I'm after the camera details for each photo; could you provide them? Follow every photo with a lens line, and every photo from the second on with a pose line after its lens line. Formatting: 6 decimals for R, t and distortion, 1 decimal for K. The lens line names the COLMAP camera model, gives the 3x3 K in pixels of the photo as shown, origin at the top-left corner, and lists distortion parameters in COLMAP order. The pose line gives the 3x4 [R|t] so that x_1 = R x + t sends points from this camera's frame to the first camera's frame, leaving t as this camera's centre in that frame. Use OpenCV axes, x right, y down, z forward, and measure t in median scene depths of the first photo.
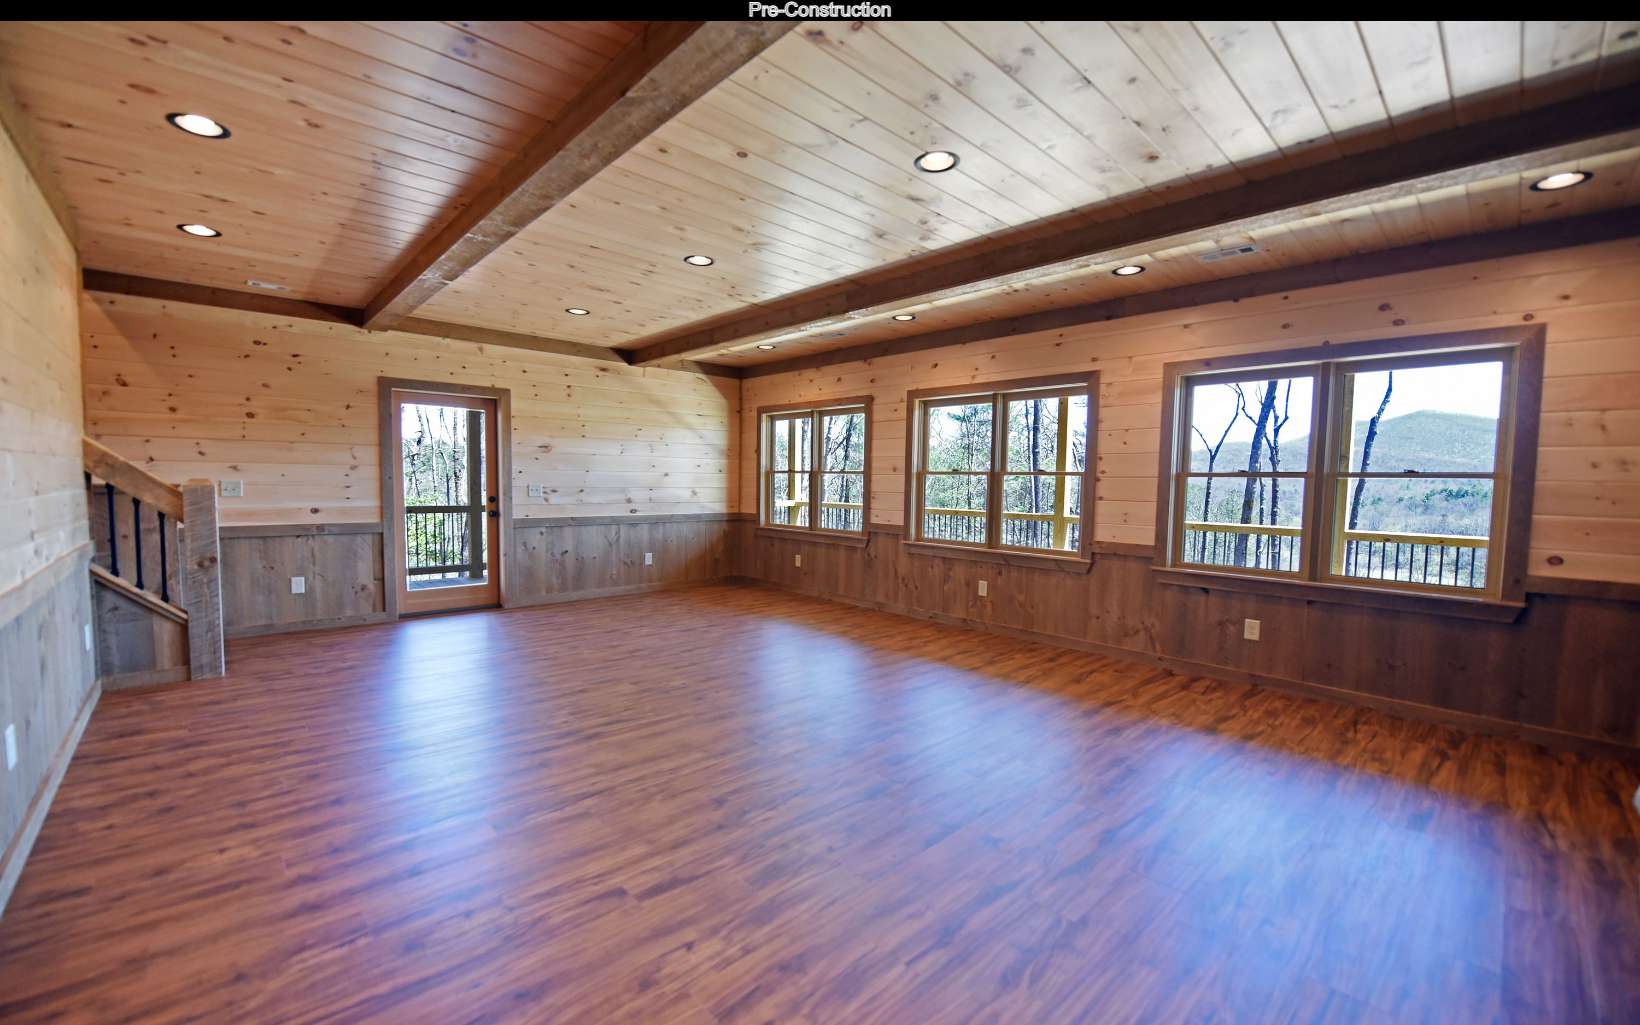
lens RADIAL K [[658.9, 0, 816.6], [0, 658.9, 524.9], [0, 0, 1]] dist [-0.010463, -0.004035]
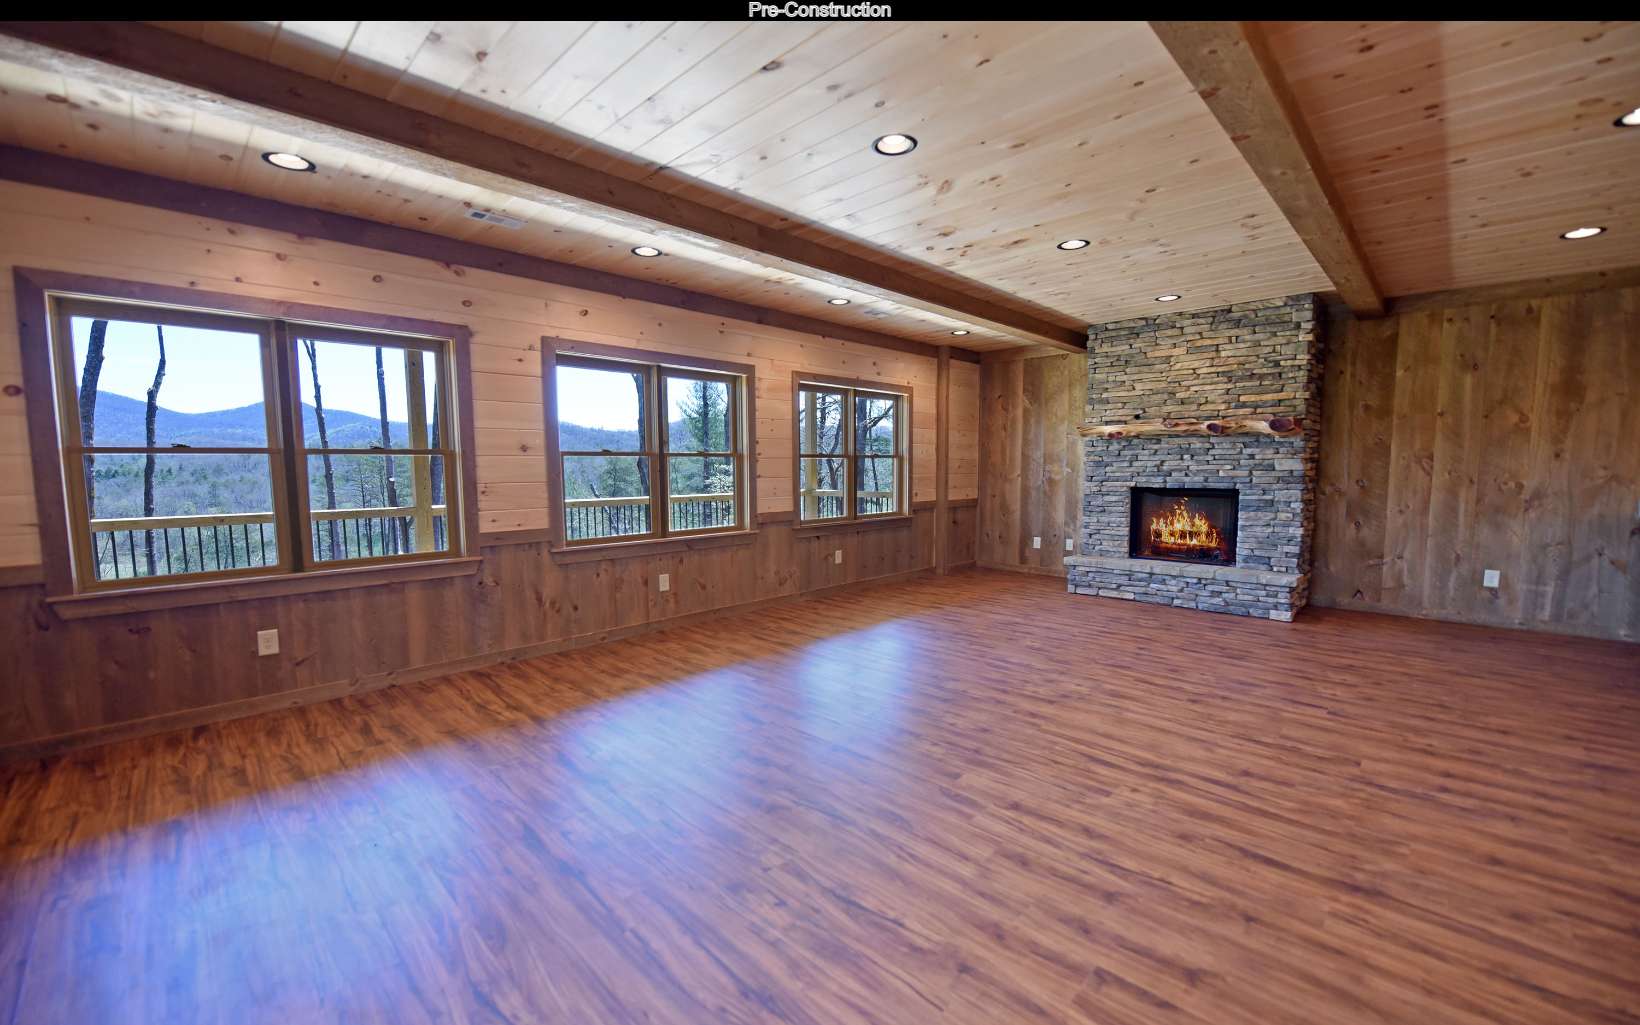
lens RADIAL K [[658.9, 0, 816.6], [0, 658.9, 524.9], [0, 0, 1]] dist [-0.010463, -0.004035]
pose [[-0.044515, -0.104491, 0.993529, -0.765482], [0.073112, 0.991507, 0.107554, -0.075334], [-0.996330, 0.077427, -0.036497, 0.971951]]
